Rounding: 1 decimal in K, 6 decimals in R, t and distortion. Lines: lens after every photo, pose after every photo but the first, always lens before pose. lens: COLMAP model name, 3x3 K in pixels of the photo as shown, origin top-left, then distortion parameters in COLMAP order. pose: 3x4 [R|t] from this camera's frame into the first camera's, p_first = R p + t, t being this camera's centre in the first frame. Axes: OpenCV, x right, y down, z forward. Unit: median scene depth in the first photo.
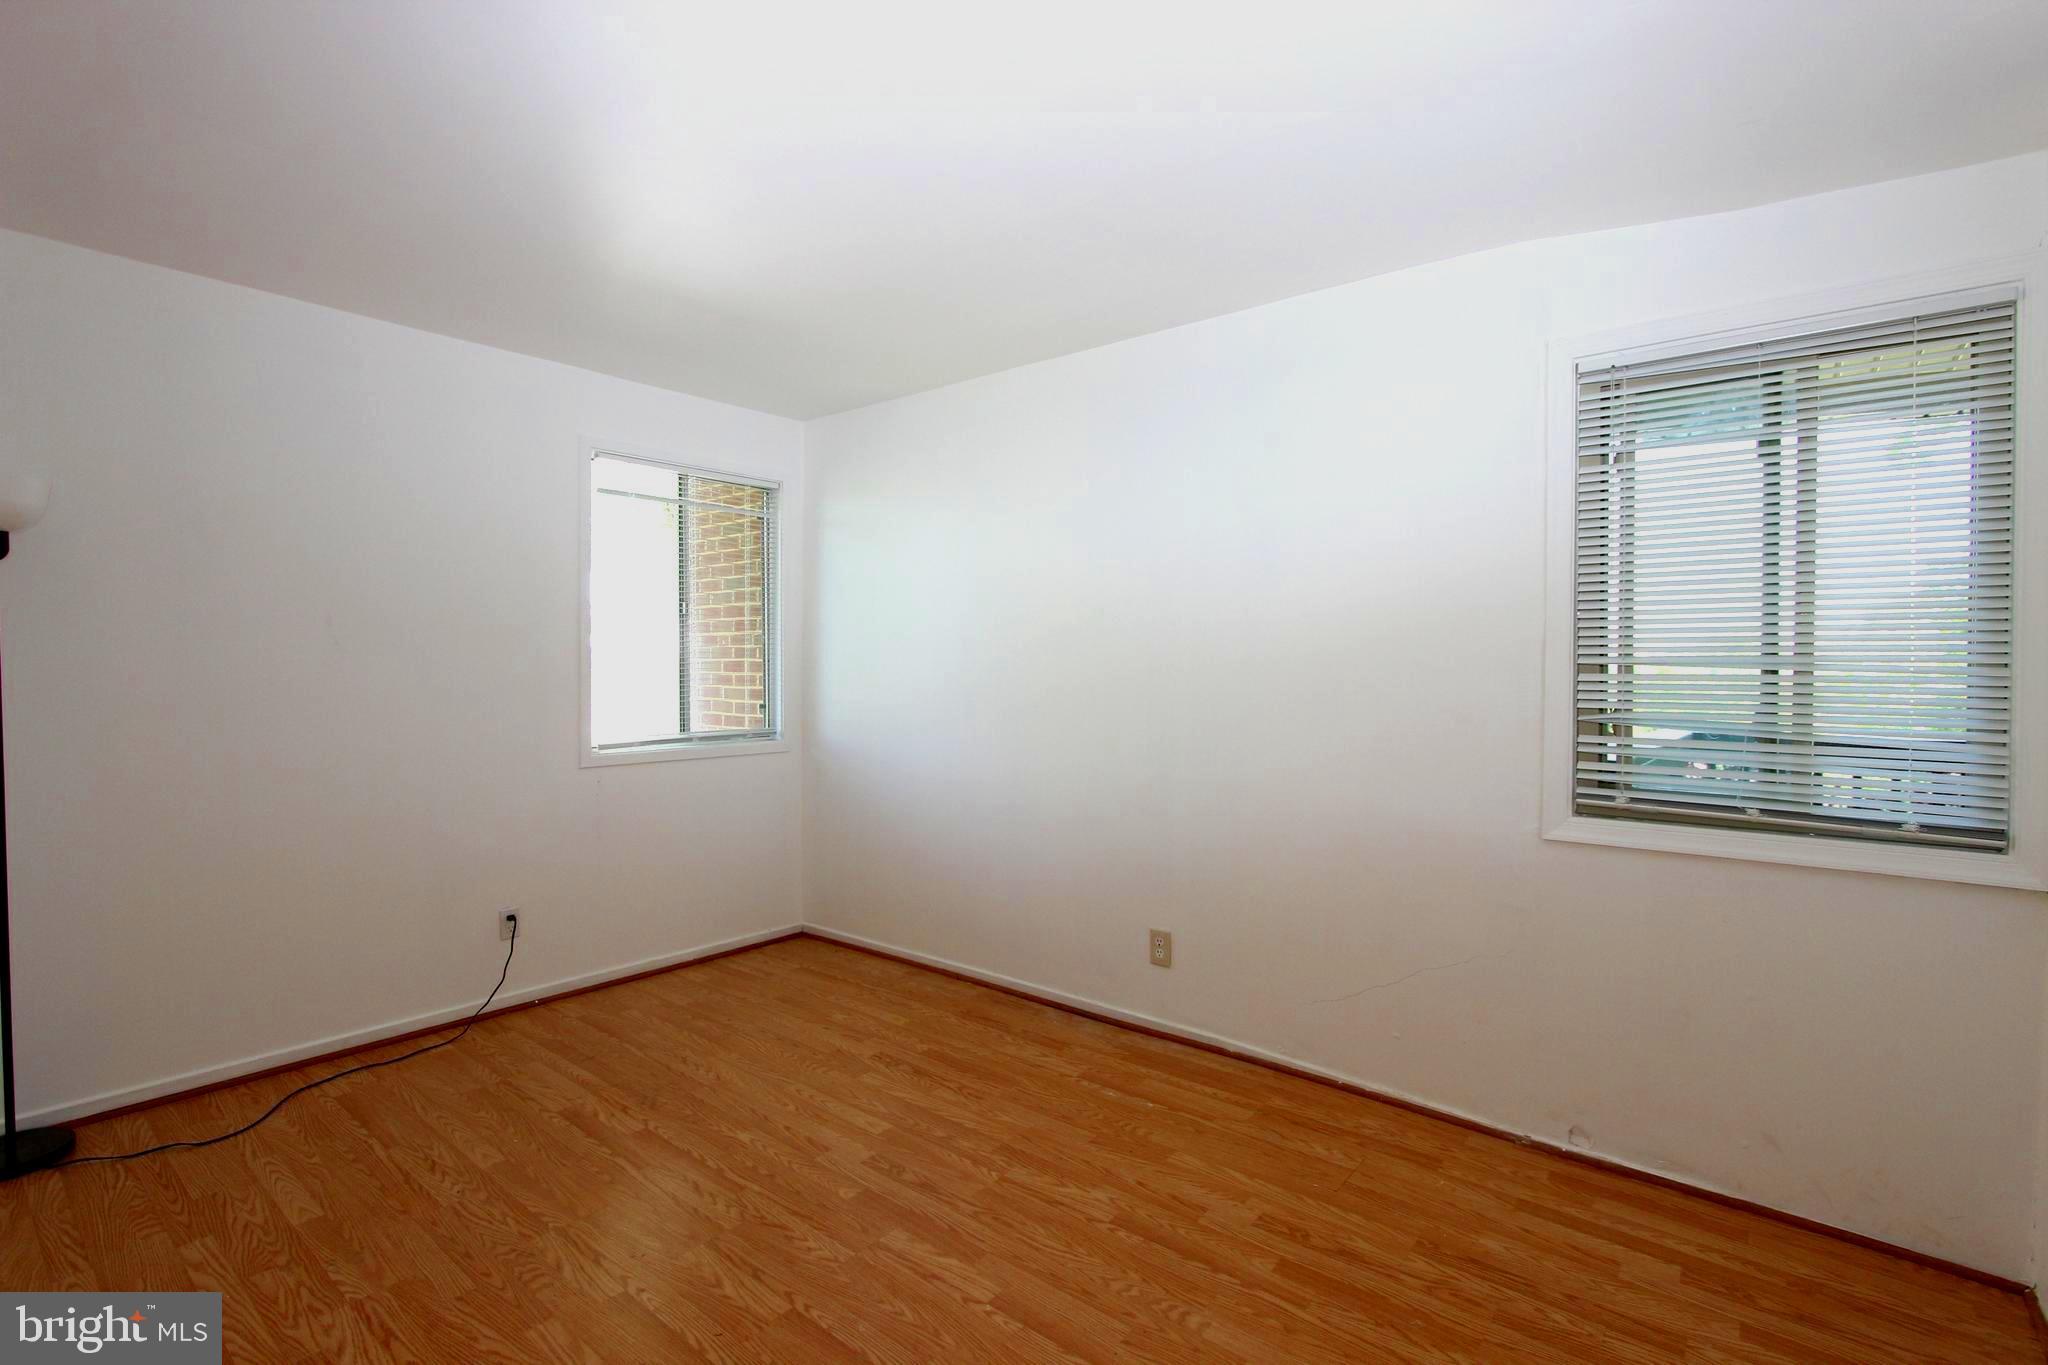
lens RADIAL K [[964.0, 0, 1028.3], [0, 964.0, 673.7], [0, 0, 1]] dist [-0.017291, 0.002808]
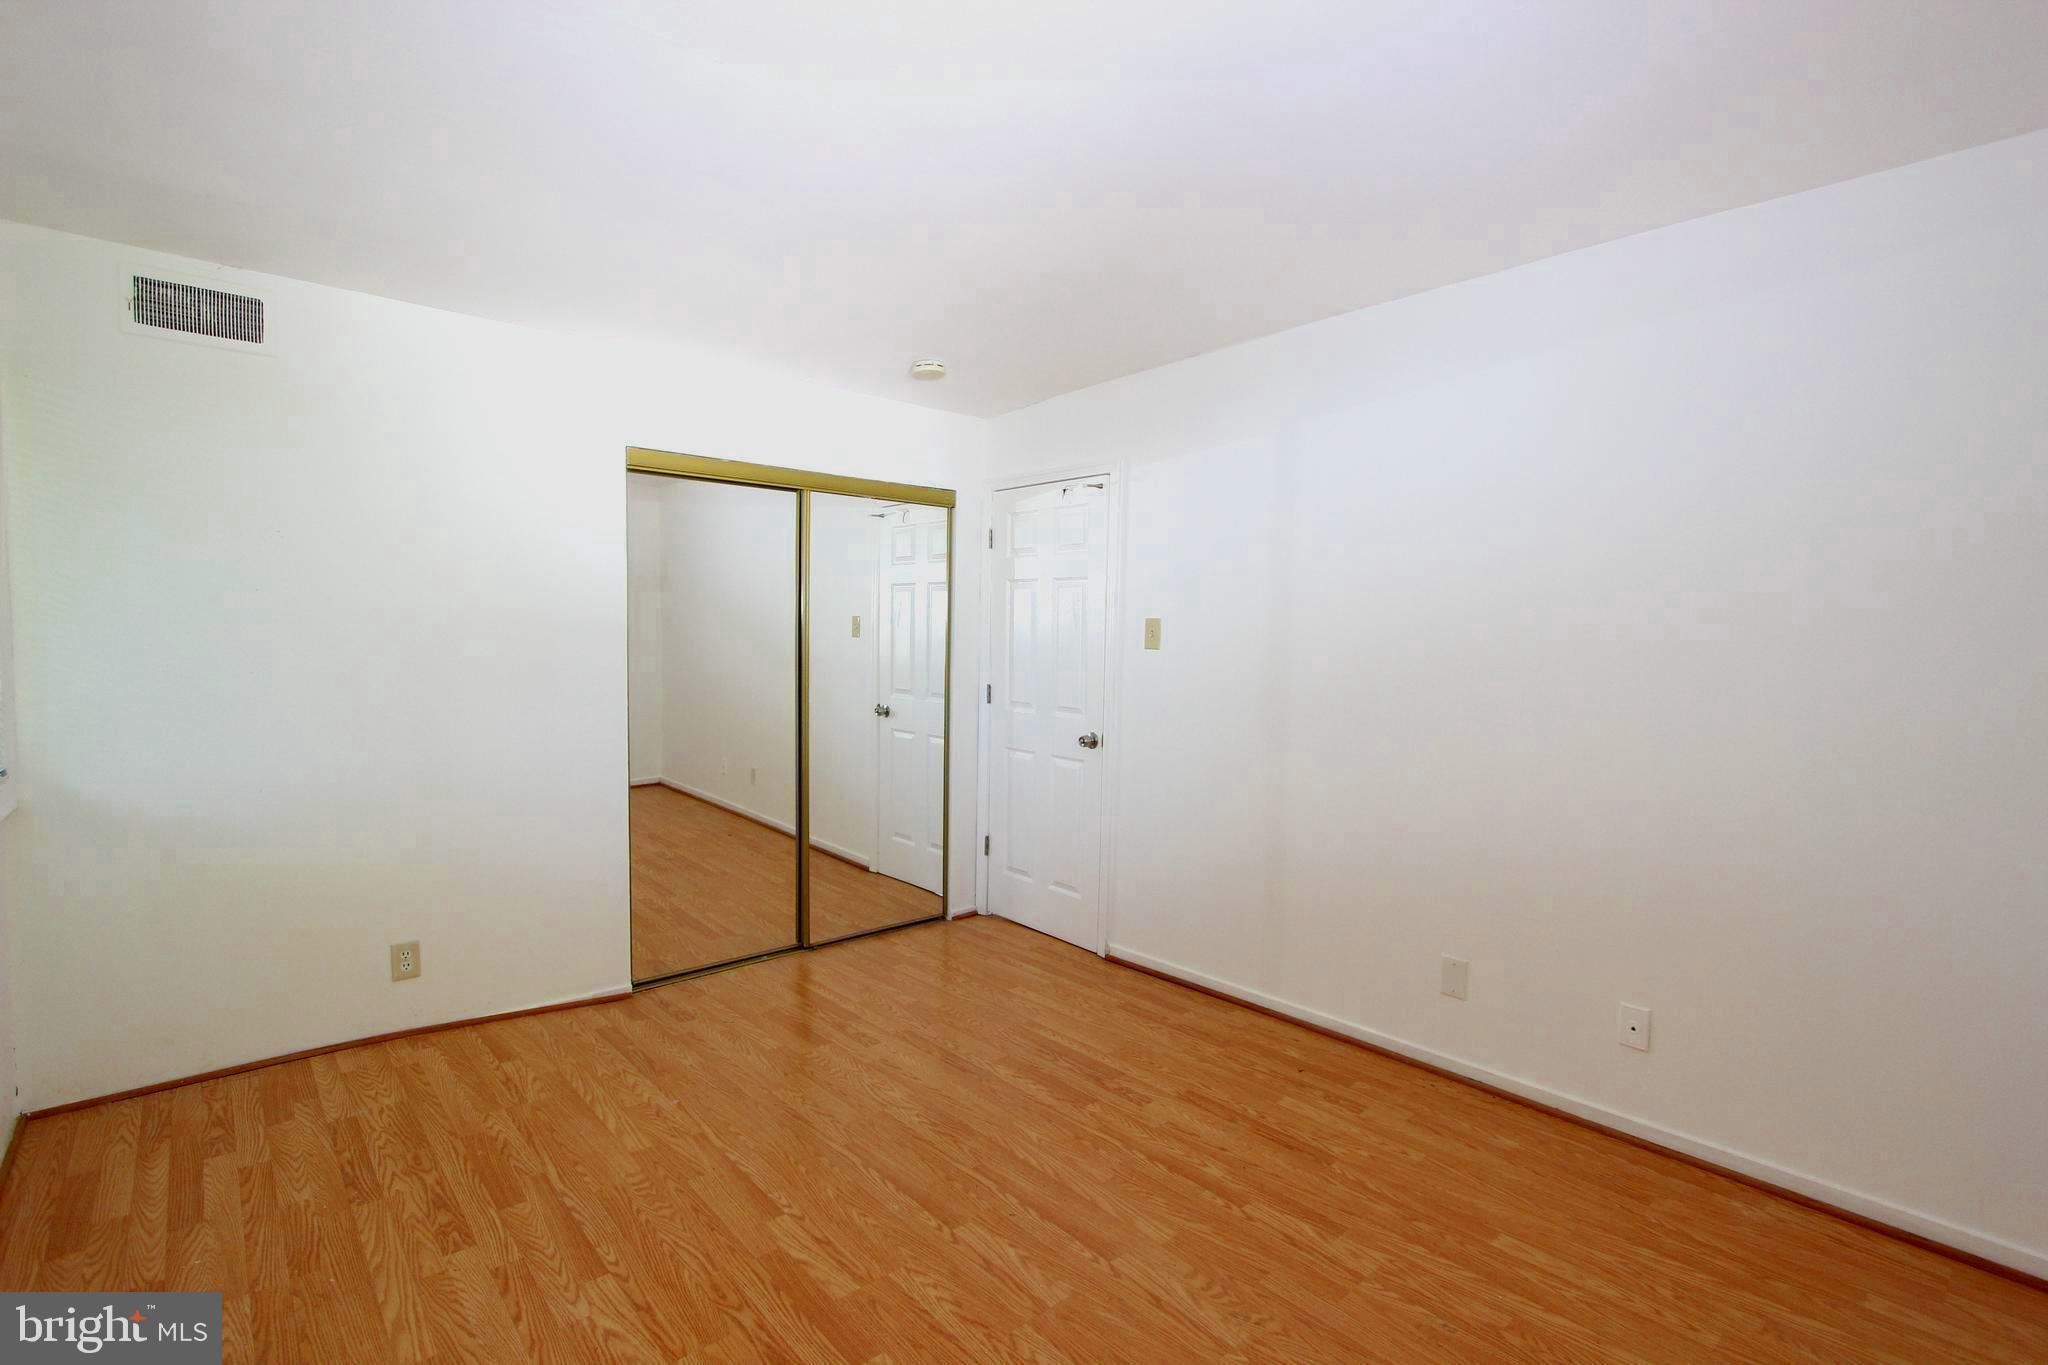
lens RADIAL K [[964.0, 0, 1014.3], [0, 964.0, 681.0], [0, 0, 1]] dist [-0.017291, 0.002808]
pose [[-0.985103, -0.030057, 0.169321, -0.406544], [-0.019213, 0.997679, 0.065321, -0.043986], [-0.170891, 0.061095, -0.983394, 1.706981]]
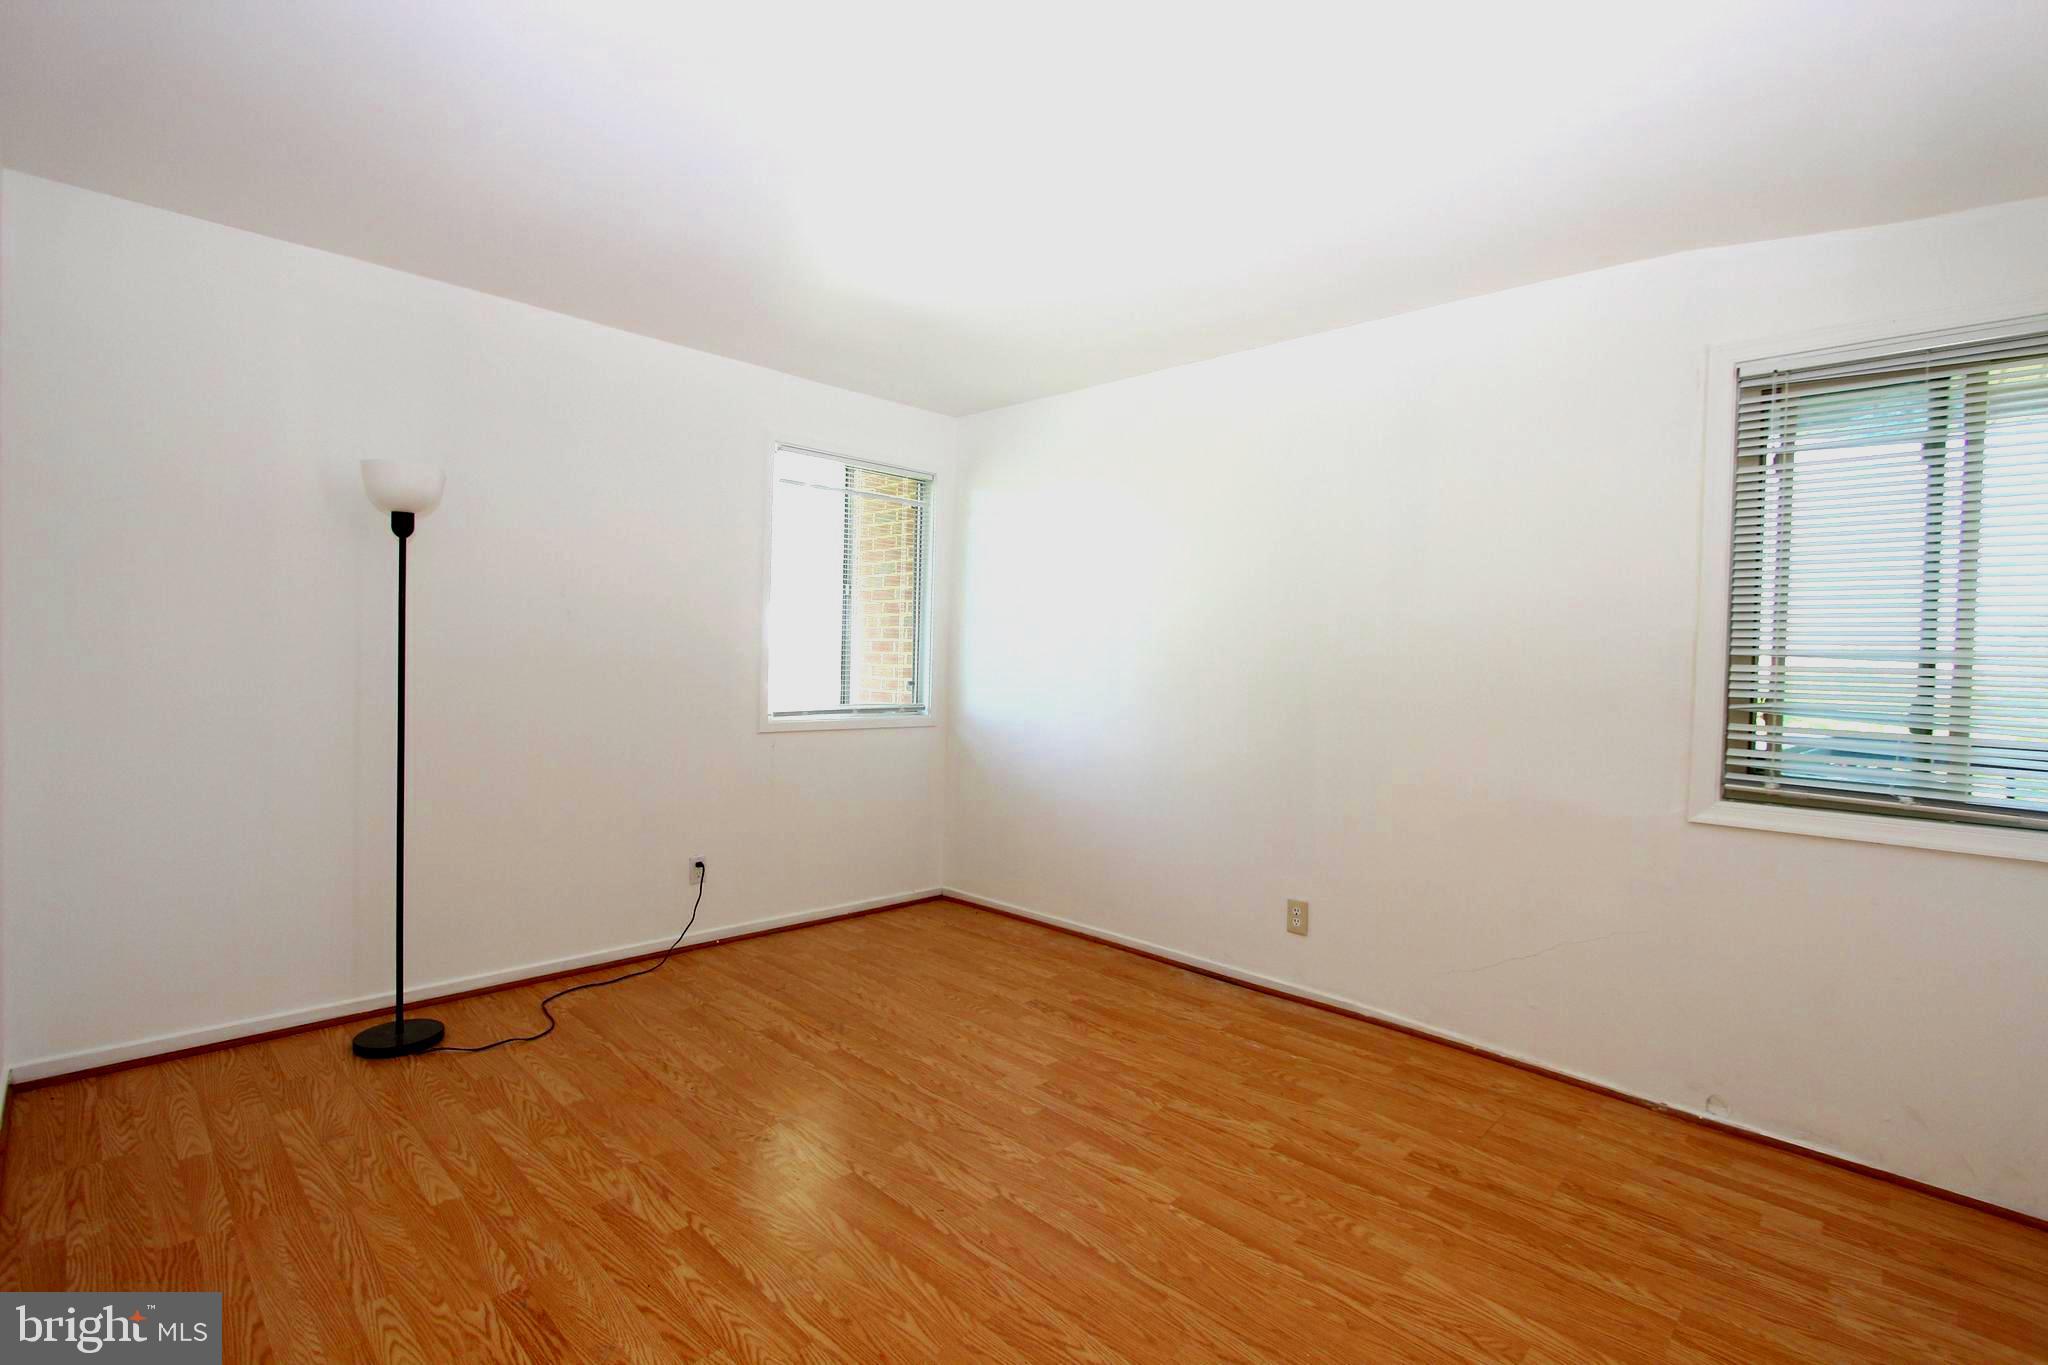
lens RADIAL K [[964.0, 0, 1024.7], [0, 964.0, 673.4], [0, 0, 1]] dist [-0.017291, 0.002808]
pose [[0.995850, 0.026466, -0.087073, -0.110622], [-0.025963, 0.999639, 0.006909, 0.024228], [0.087225, -0.004620, 0.996178, -0.116317]]
